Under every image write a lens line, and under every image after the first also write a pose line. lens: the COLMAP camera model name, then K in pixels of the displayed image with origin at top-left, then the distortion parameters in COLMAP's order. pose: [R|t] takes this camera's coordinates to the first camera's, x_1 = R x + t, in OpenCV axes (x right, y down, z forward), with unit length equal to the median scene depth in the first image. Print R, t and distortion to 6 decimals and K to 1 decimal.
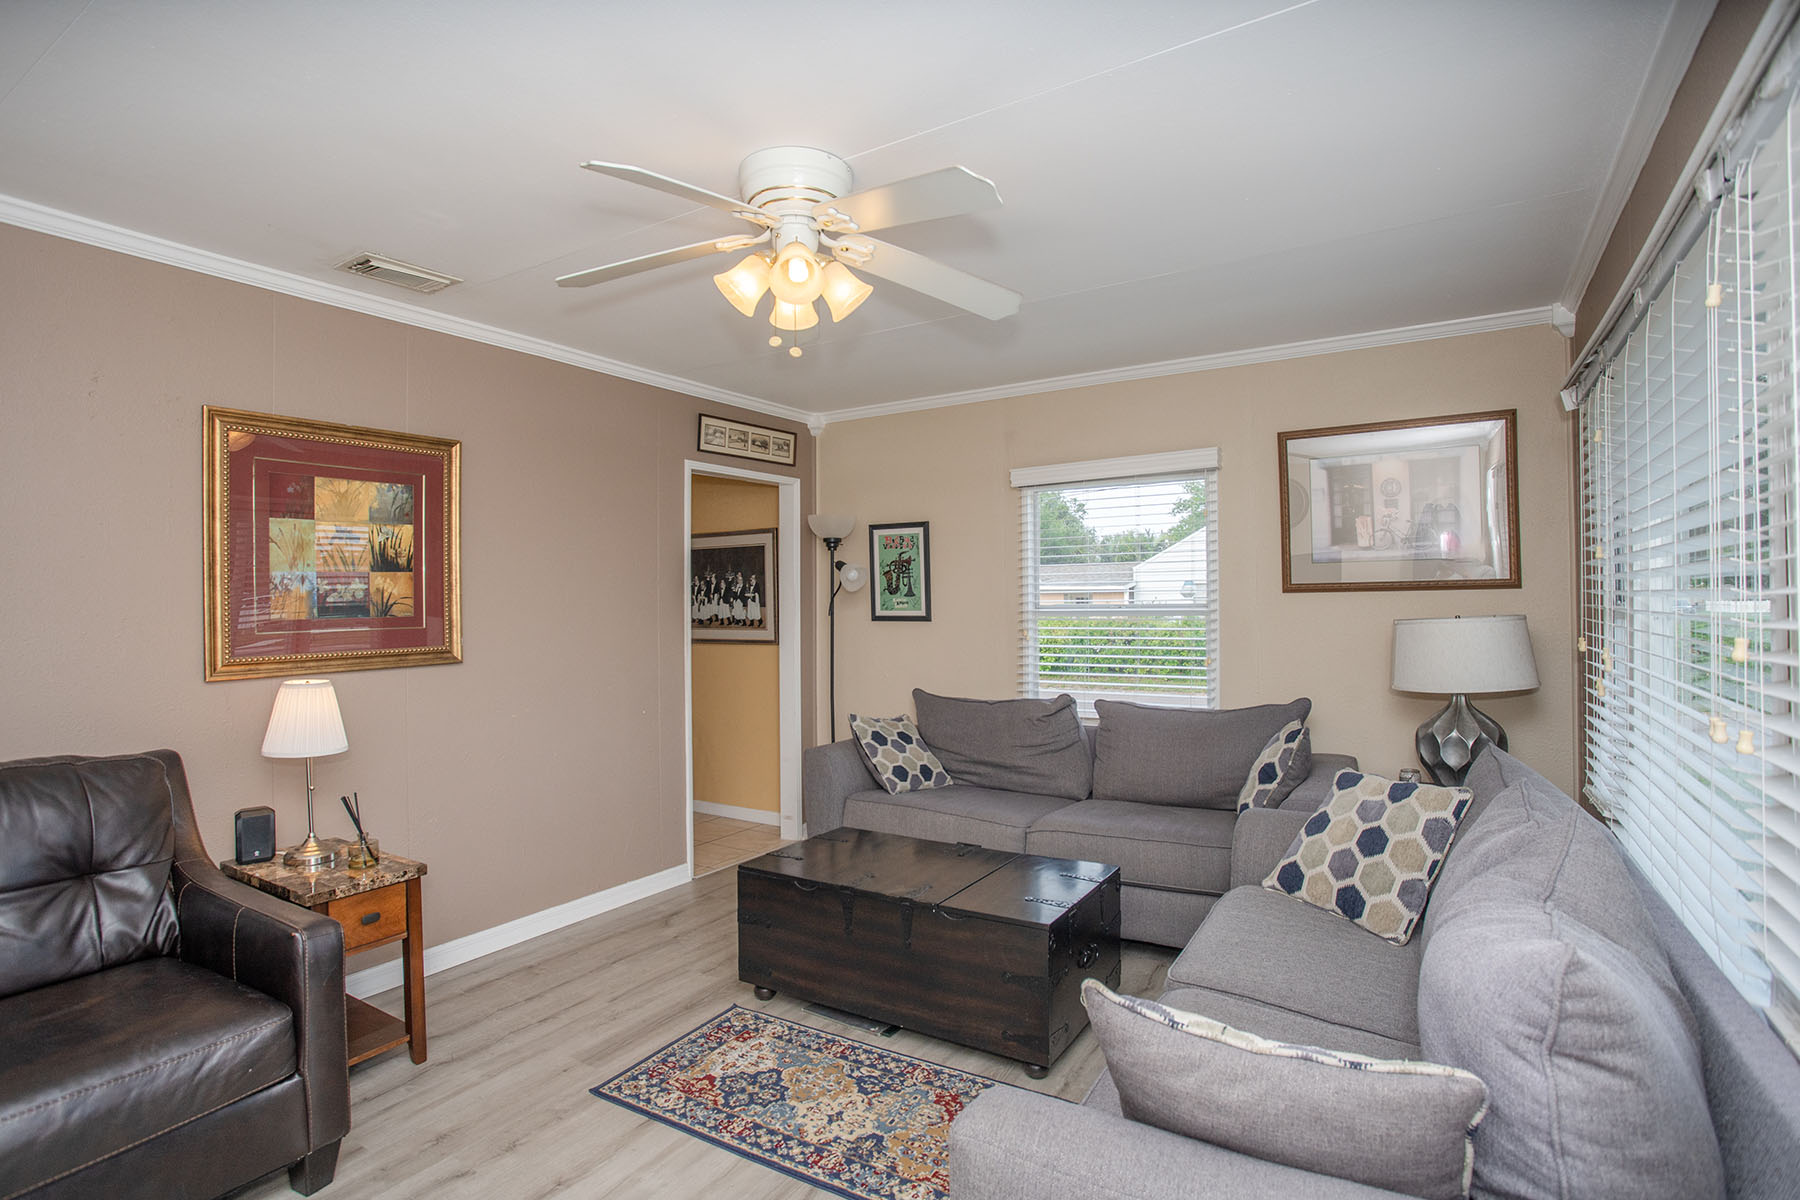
lens RADIAL K [[899.9, 0, 897.7], [0, 899.9, 600.2], [0, 0, 1]] dist [-0.057984, 0.023234]
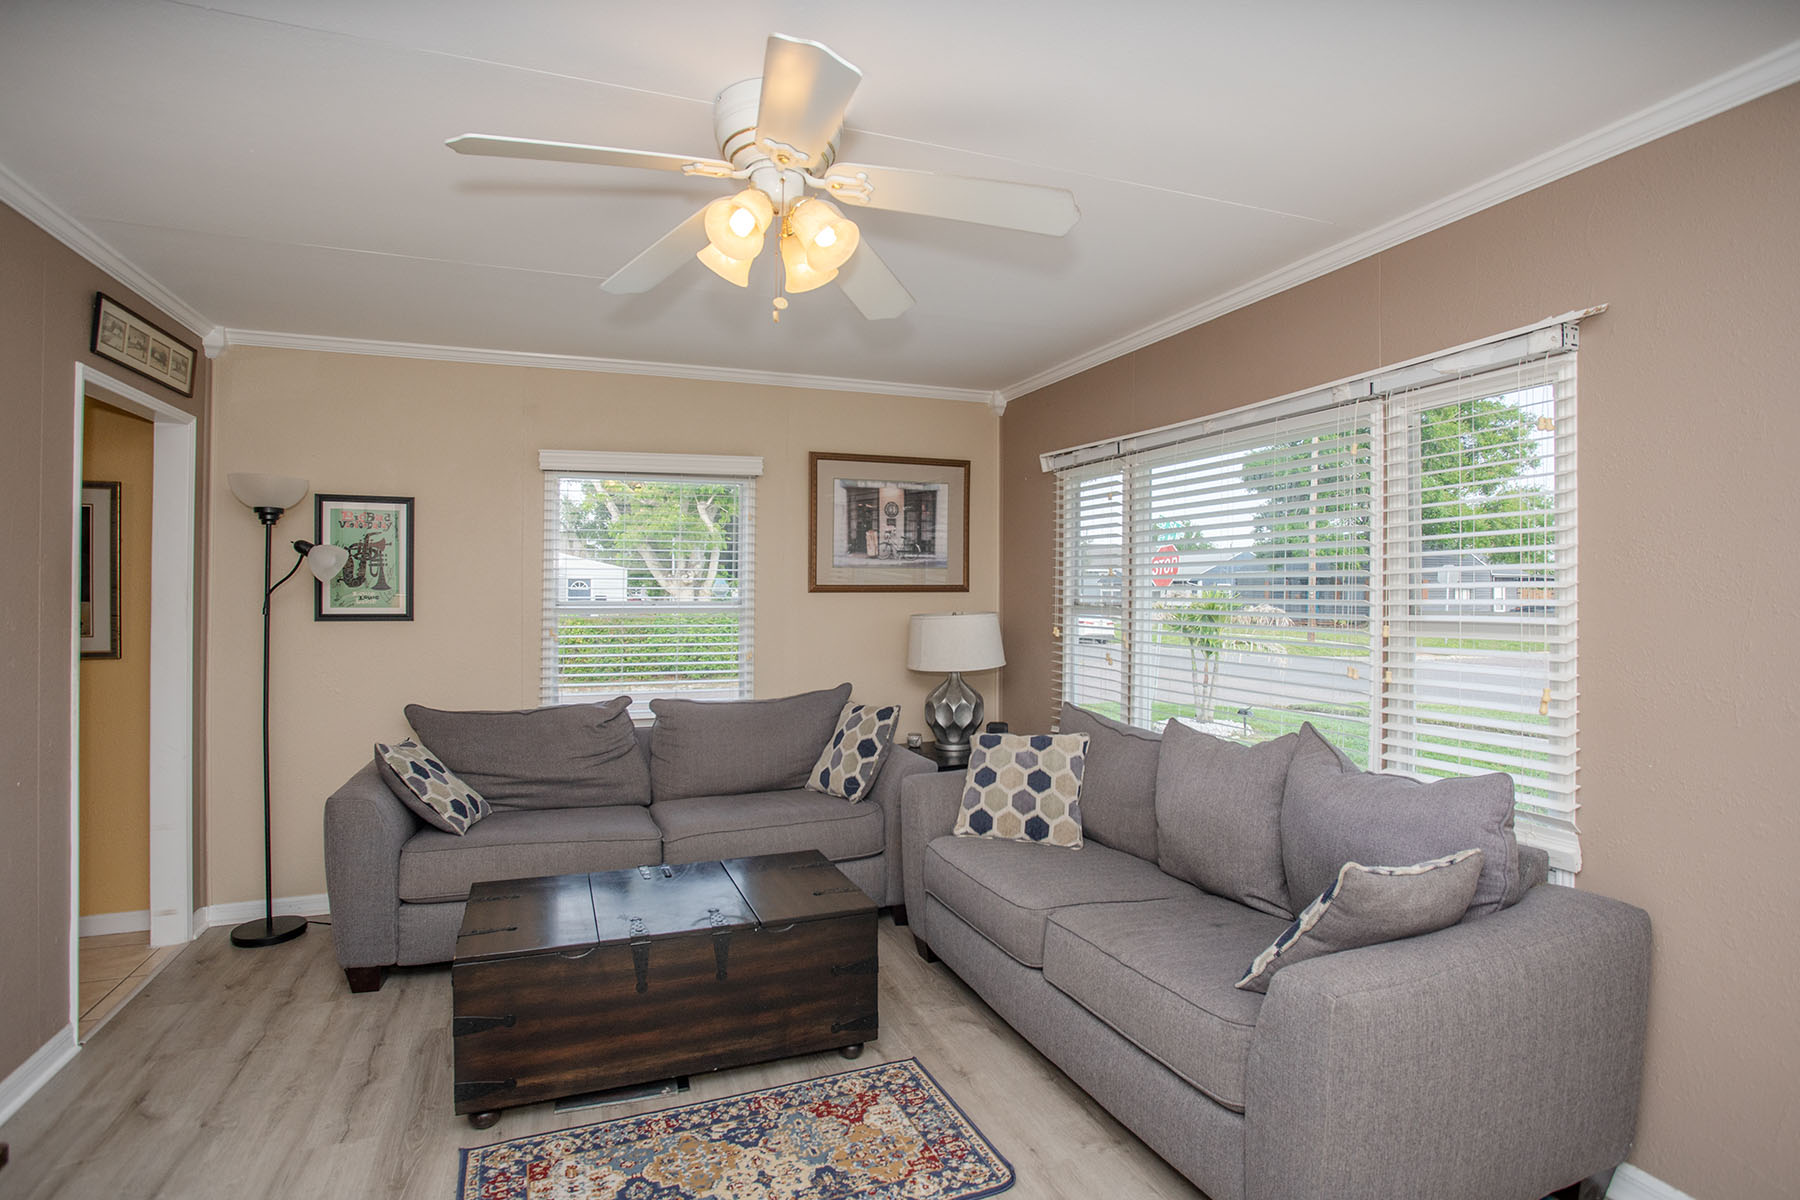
lens RADIAL K [[899.9, 0, 903.2], [0, 899.9, 592.6], [0, 0, 1]] dist [-0.057984, 0.023234]
pose [[0.594332, 0.010045, 0.804157, -0.439221], [-0.011584, 0.999925, -0.003929, -0.004958], [-0.804136, -0.006980, 0.594404, 0.222823]]
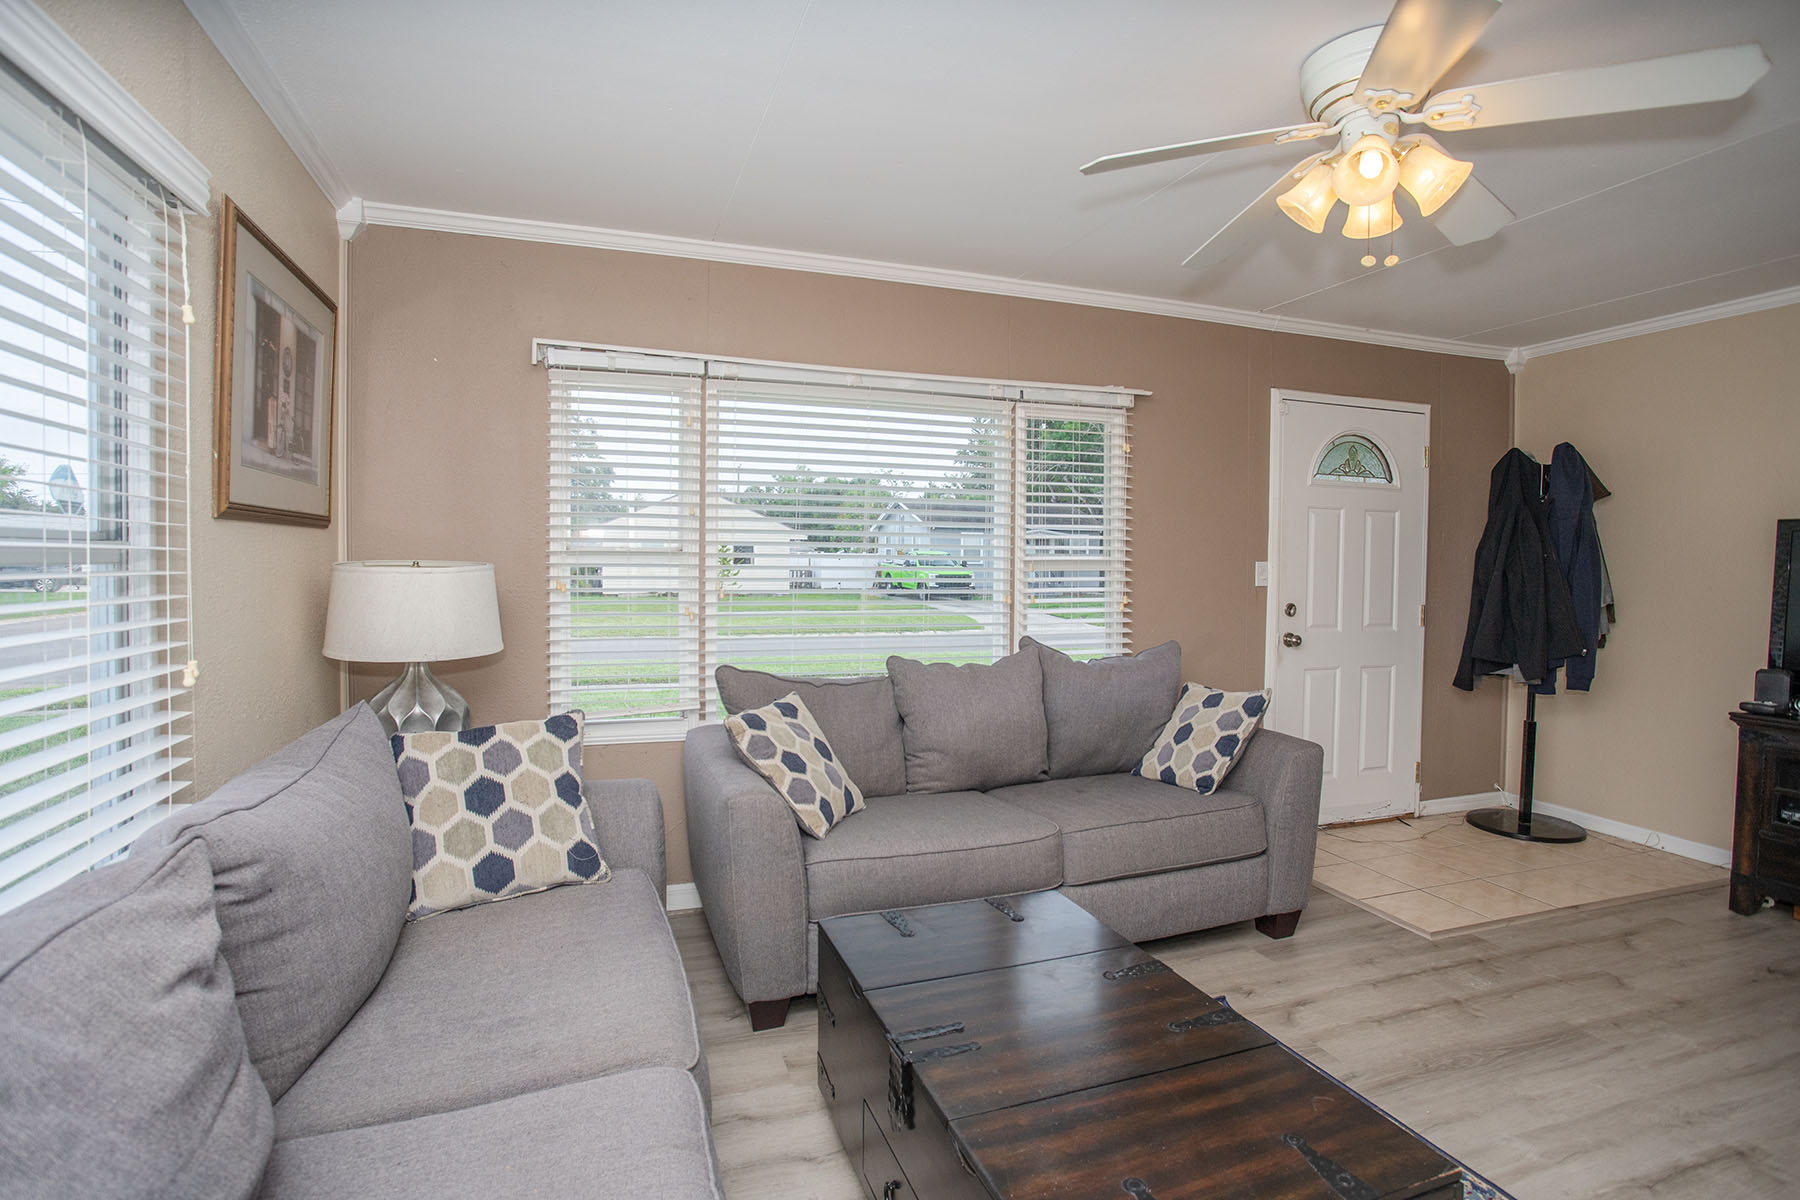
lens RADIAL K [[899.9, 0, 896.9], [0, 899.9, 596.7], [0, 0, 1]] dist [-0.057984, 0.023234]
pose [[-0.780949, -0.020926, 0.624244, -0.179131], [-0.003881, 0.999582, 0.028653, 0.021466], [-0.624583, 0.019953, -0.780704, 1.183585]]
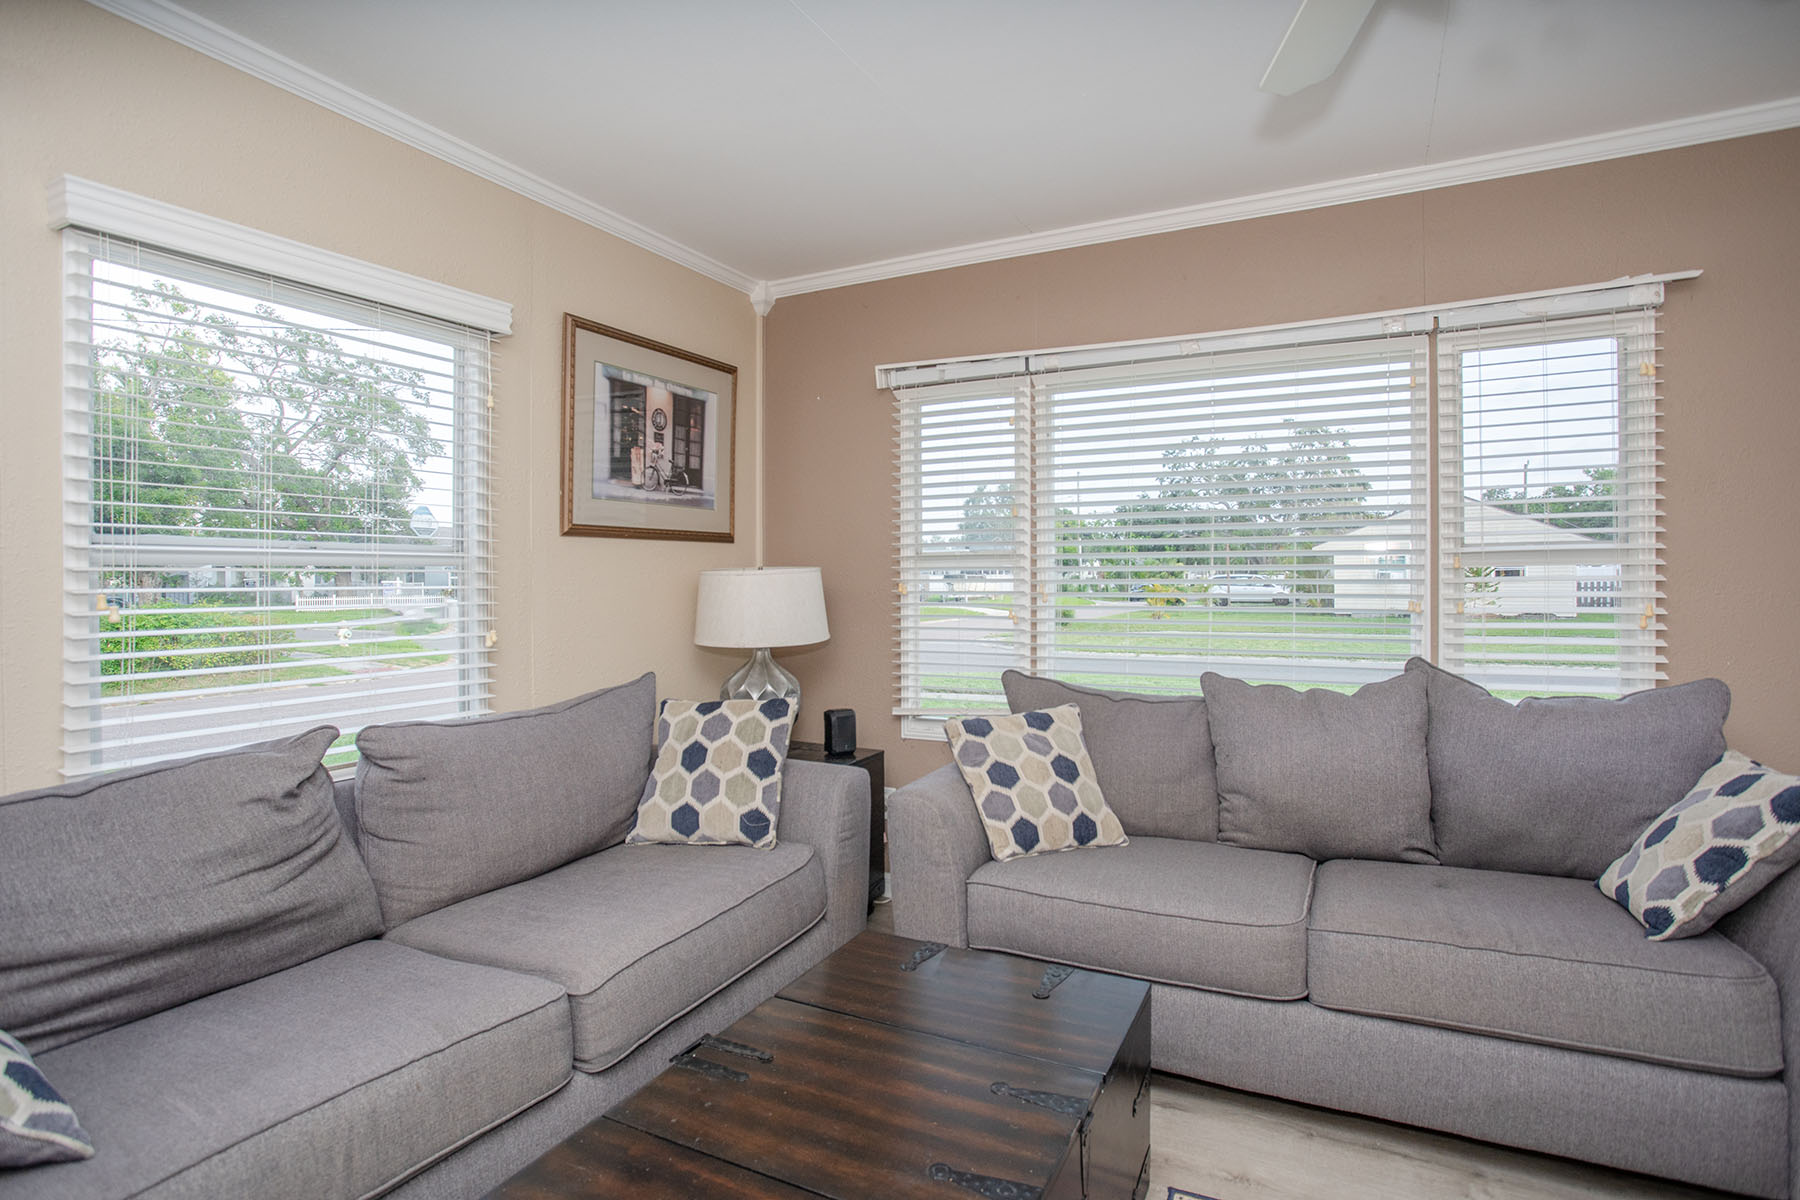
lens RADIAL K [[899.9, 0, 900.4], [0, 899.9, 598.5], [0, 0, 1]] dist [-0.057984, 0.023234]
pose [[-0.085371, -0.010595, 0.996293, -0.321692], [0.001687, 0.999940, 0.010779, 0.036842], [-0.996348, 0.002601, -0.085348, 0.813812]]
